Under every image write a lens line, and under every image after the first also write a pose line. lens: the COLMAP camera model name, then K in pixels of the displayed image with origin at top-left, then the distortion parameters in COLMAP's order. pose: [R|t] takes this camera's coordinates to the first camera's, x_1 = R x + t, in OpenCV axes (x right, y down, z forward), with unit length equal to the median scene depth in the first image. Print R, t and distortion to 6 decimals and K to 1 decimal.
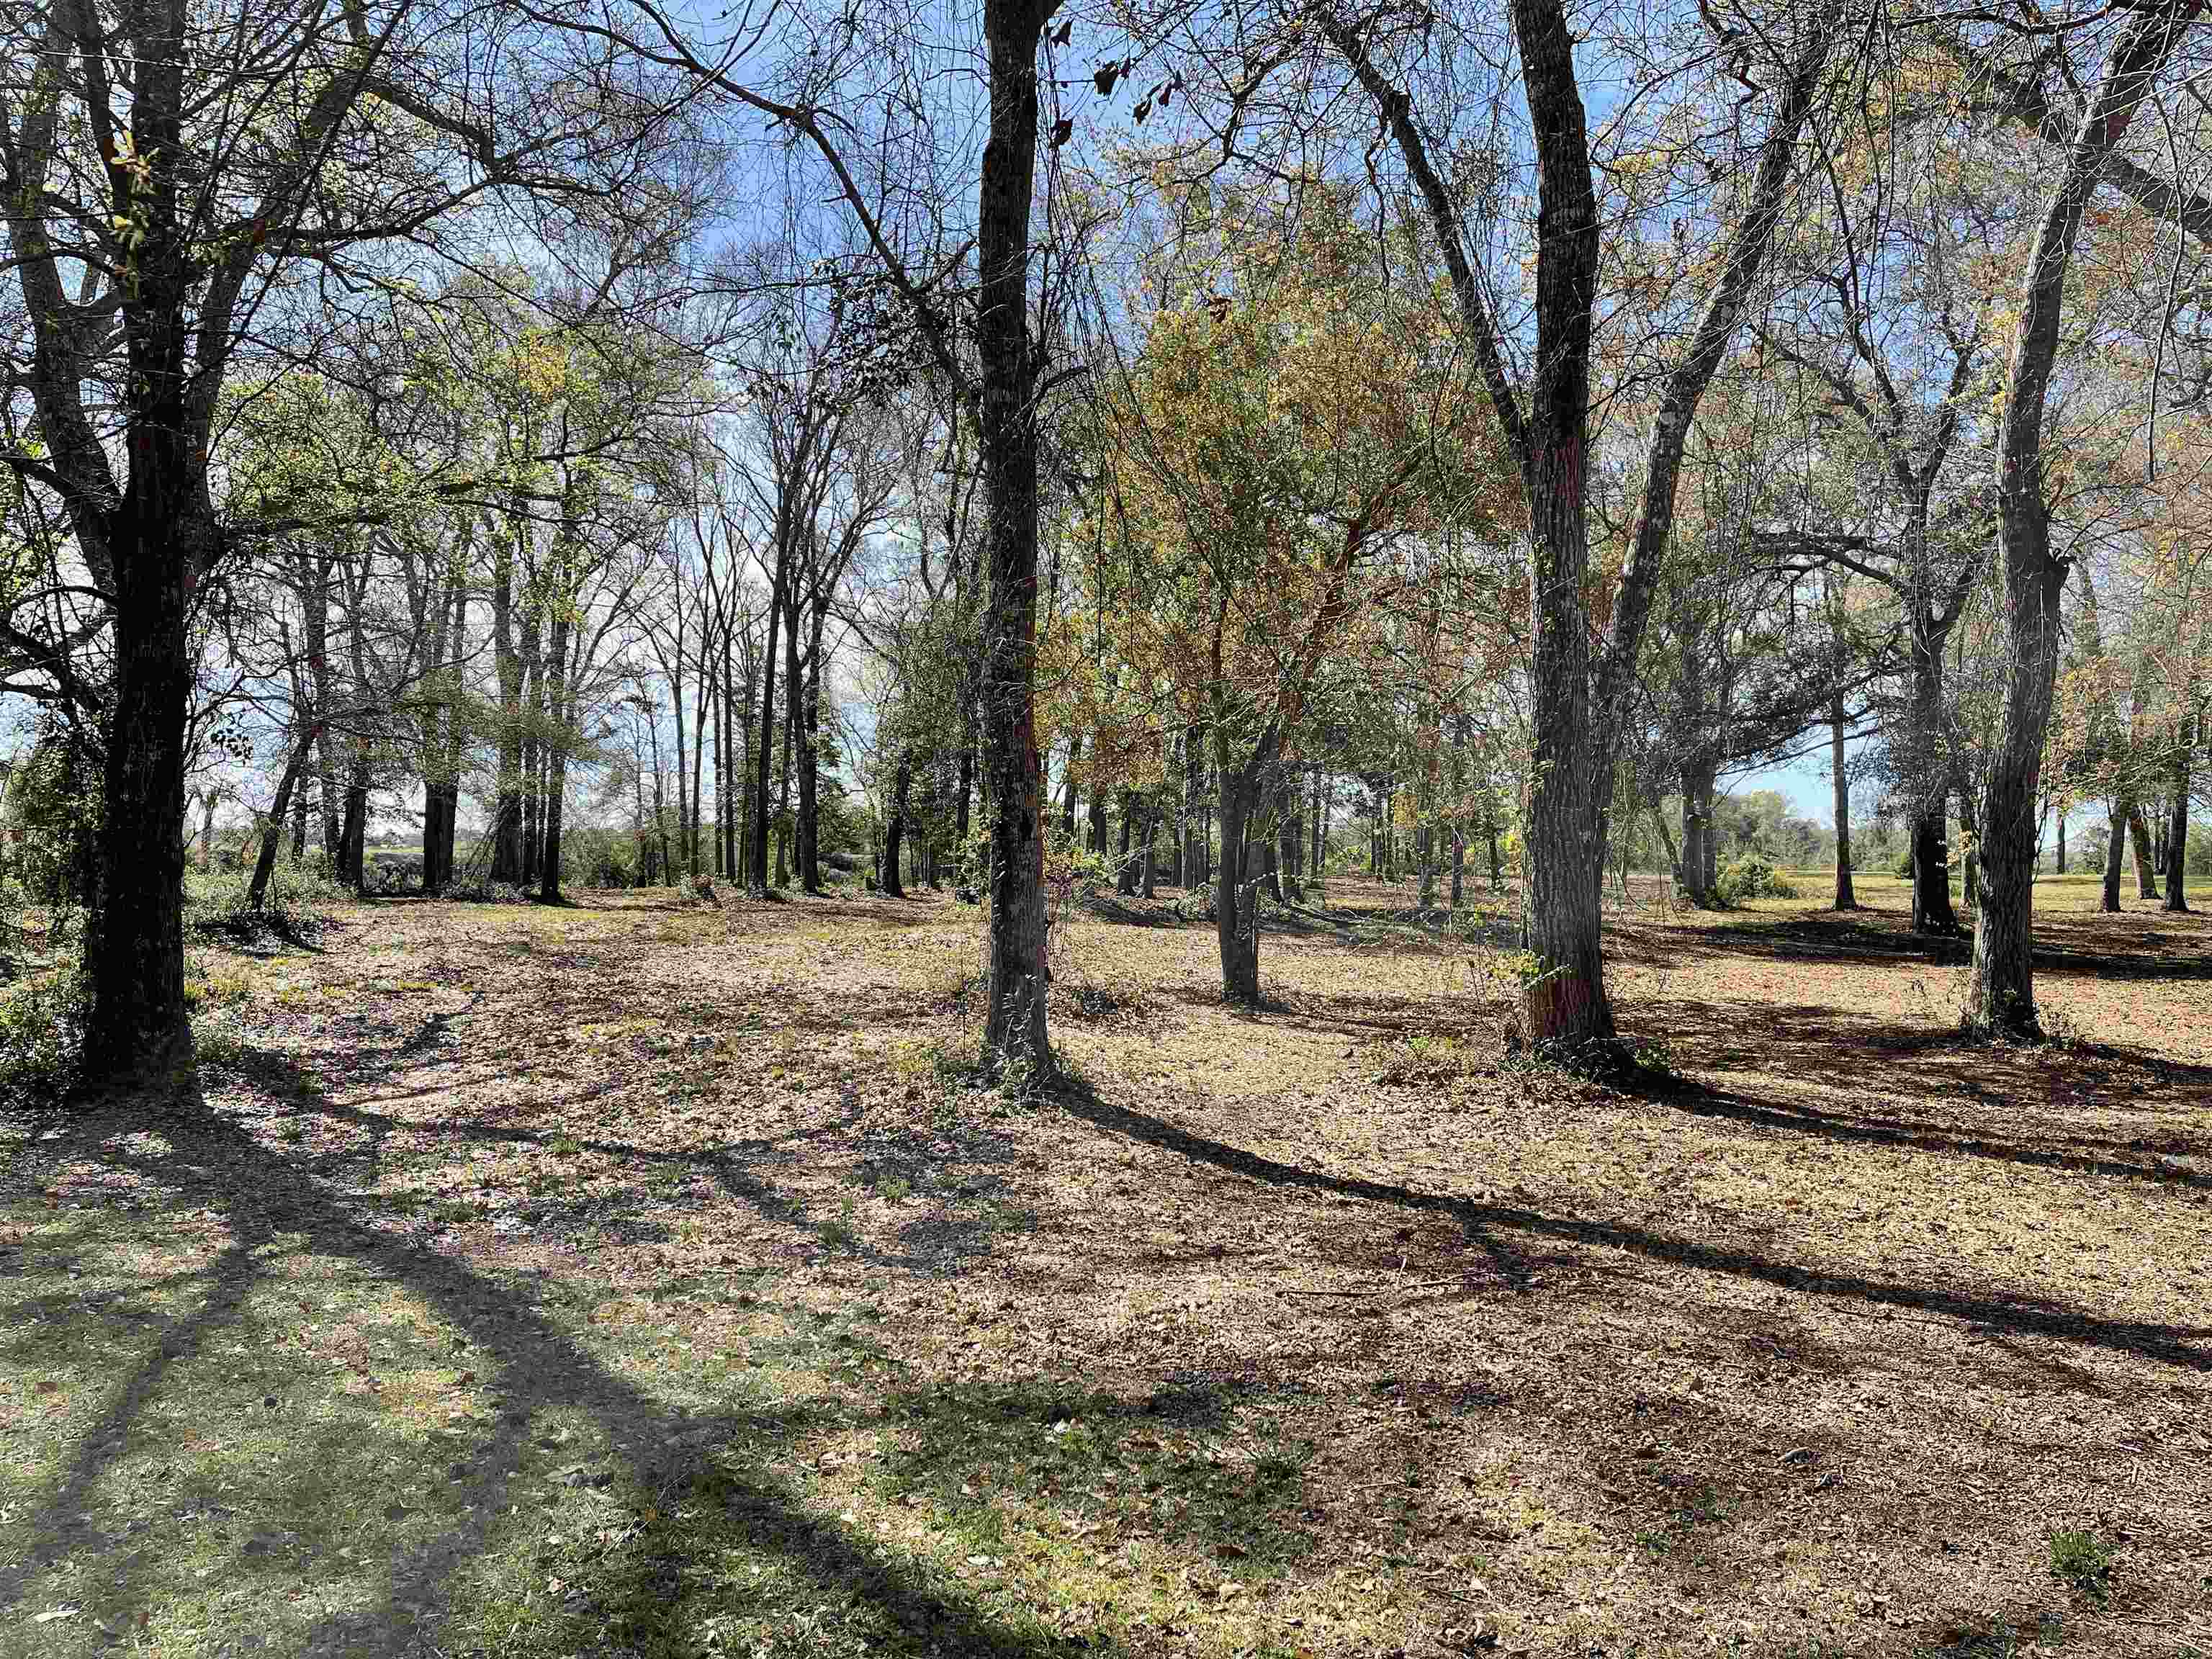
lens RADIAL K [[1656.7, 0, 1102.5], [0, 1656.7, 847.4], [0, 0, 1]] dist [0.045612, -0.040859]
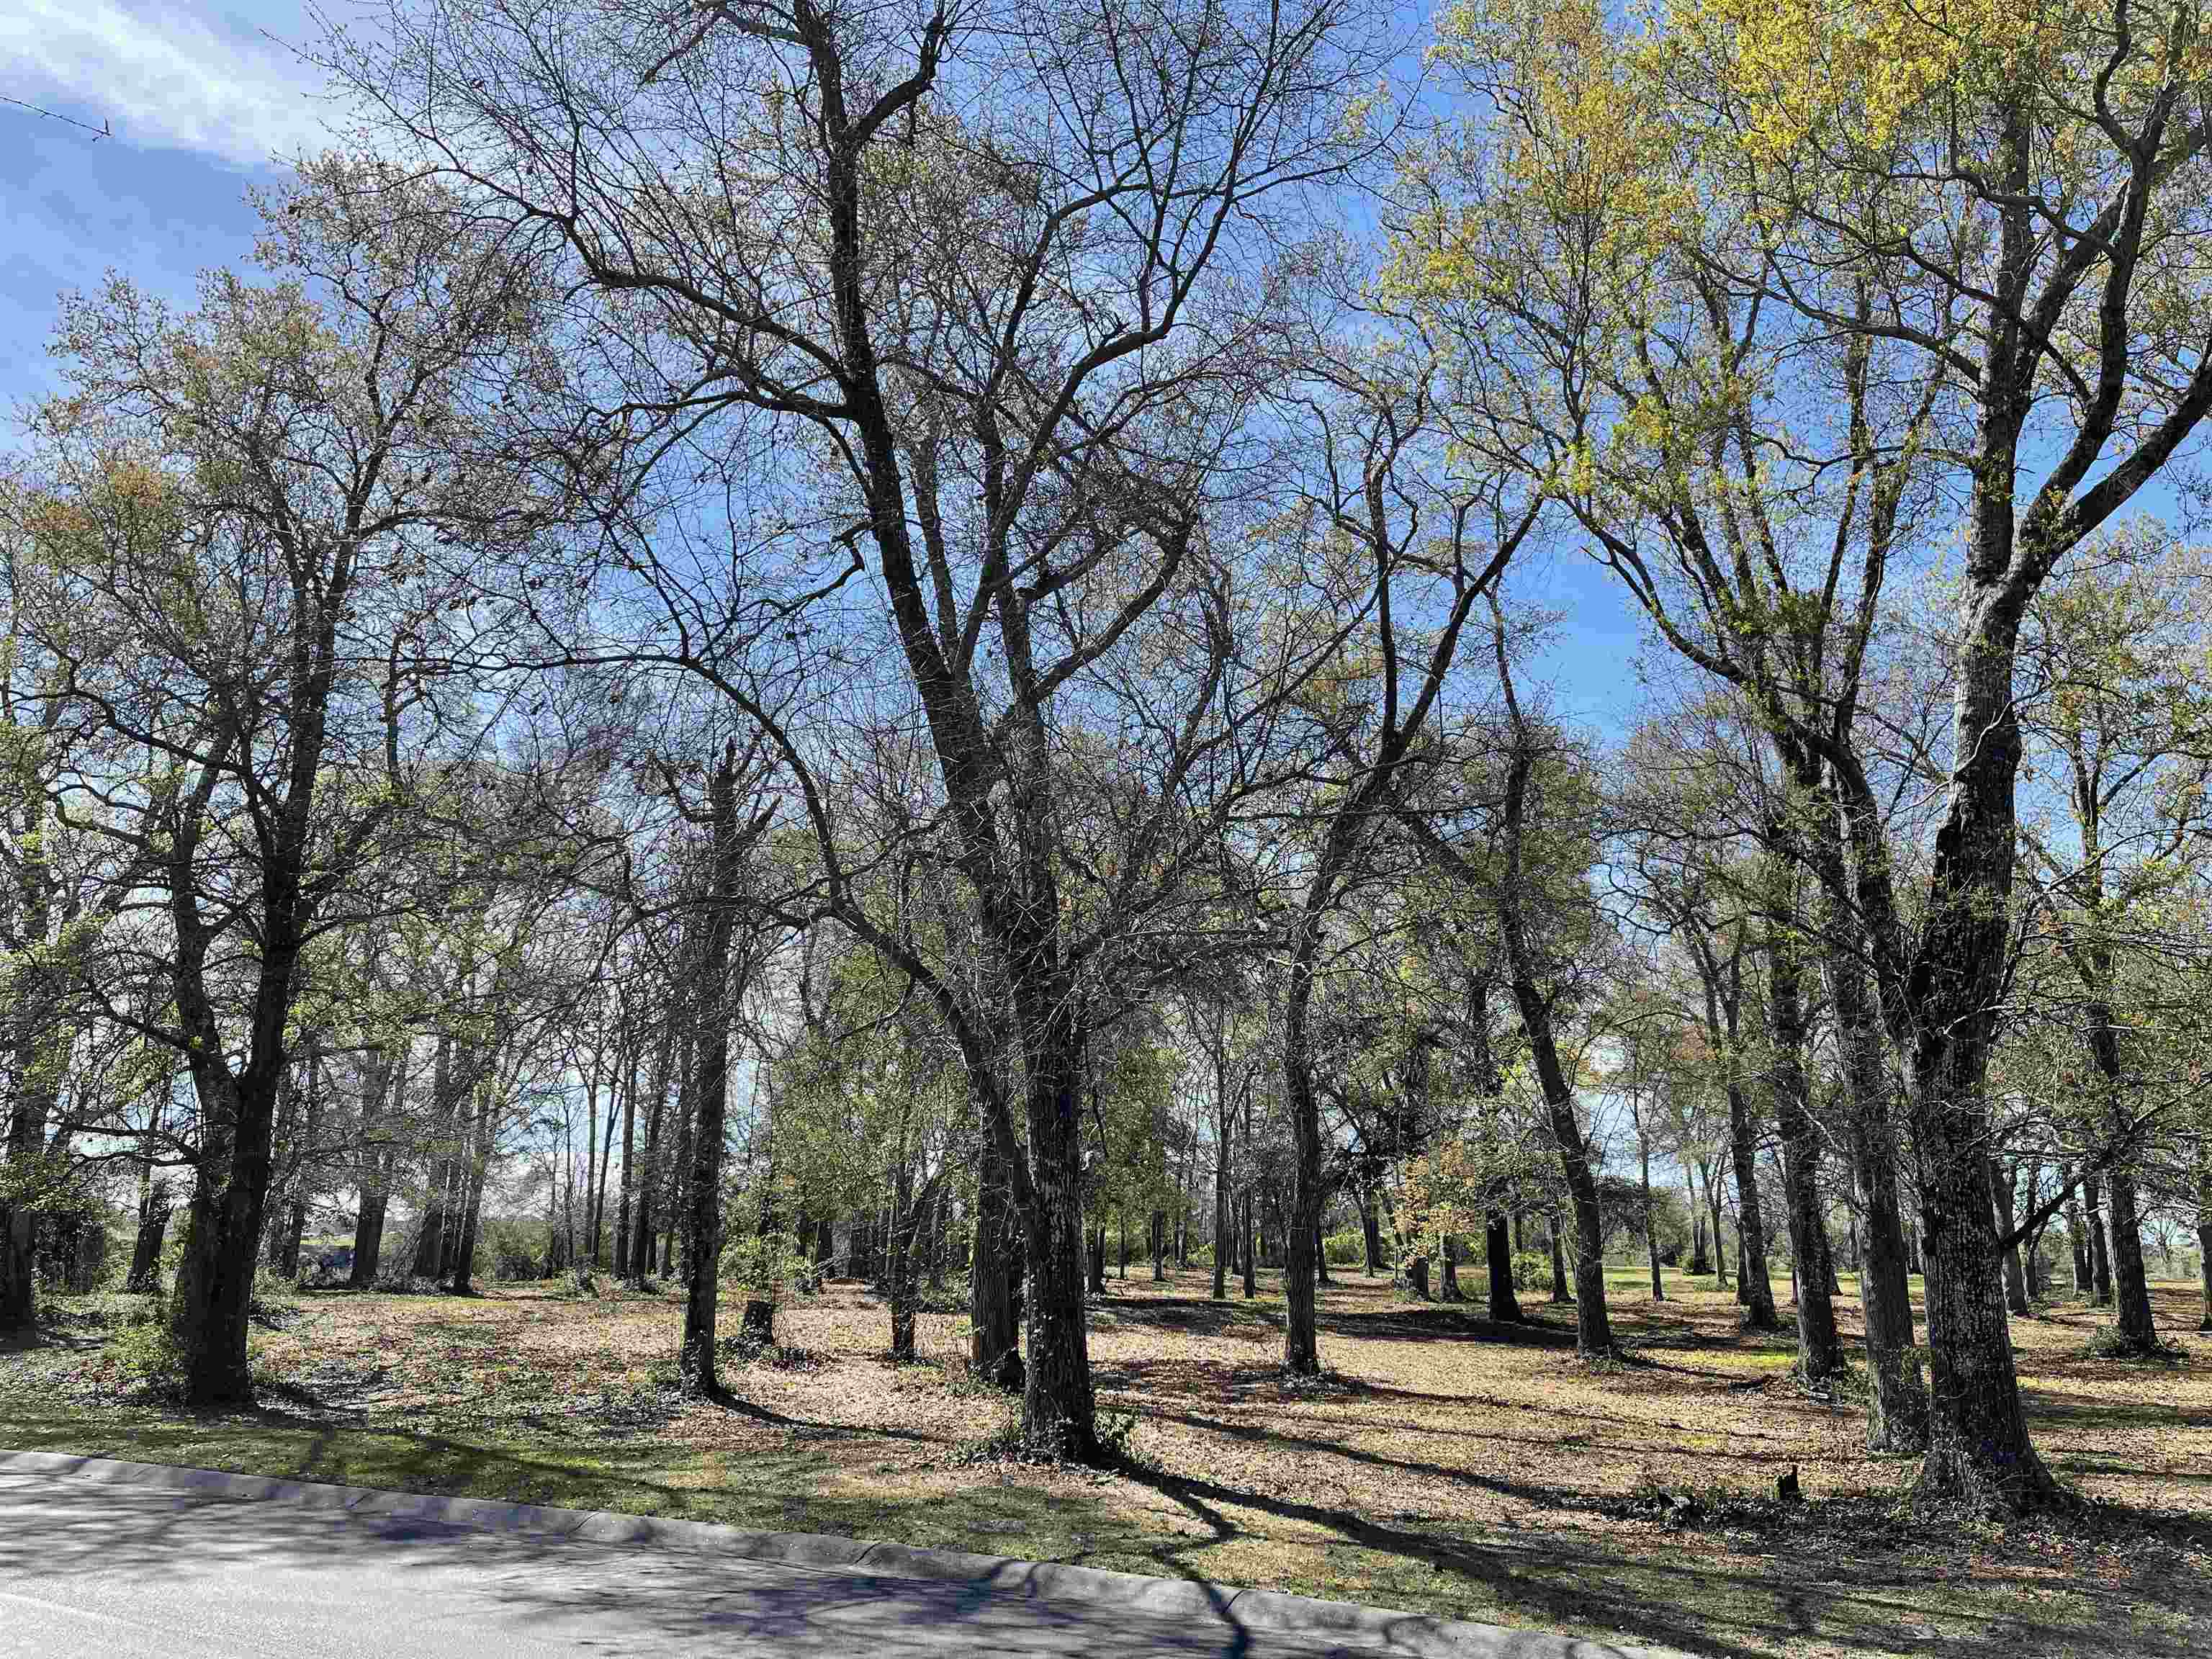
lens RADIAL K [[1803.5, 0, 1155.9], [0, 1803.5, 833.8], [0, 0, 1]] dist [0.036999, 0.000254]
pose [[0.999411, 0.012045, 0.032125, 0.314374], [-0.004876, 0.976707, -0.214521, -0.030876], [-0.033961, 0.214238, 0.976191, -0.937111]]
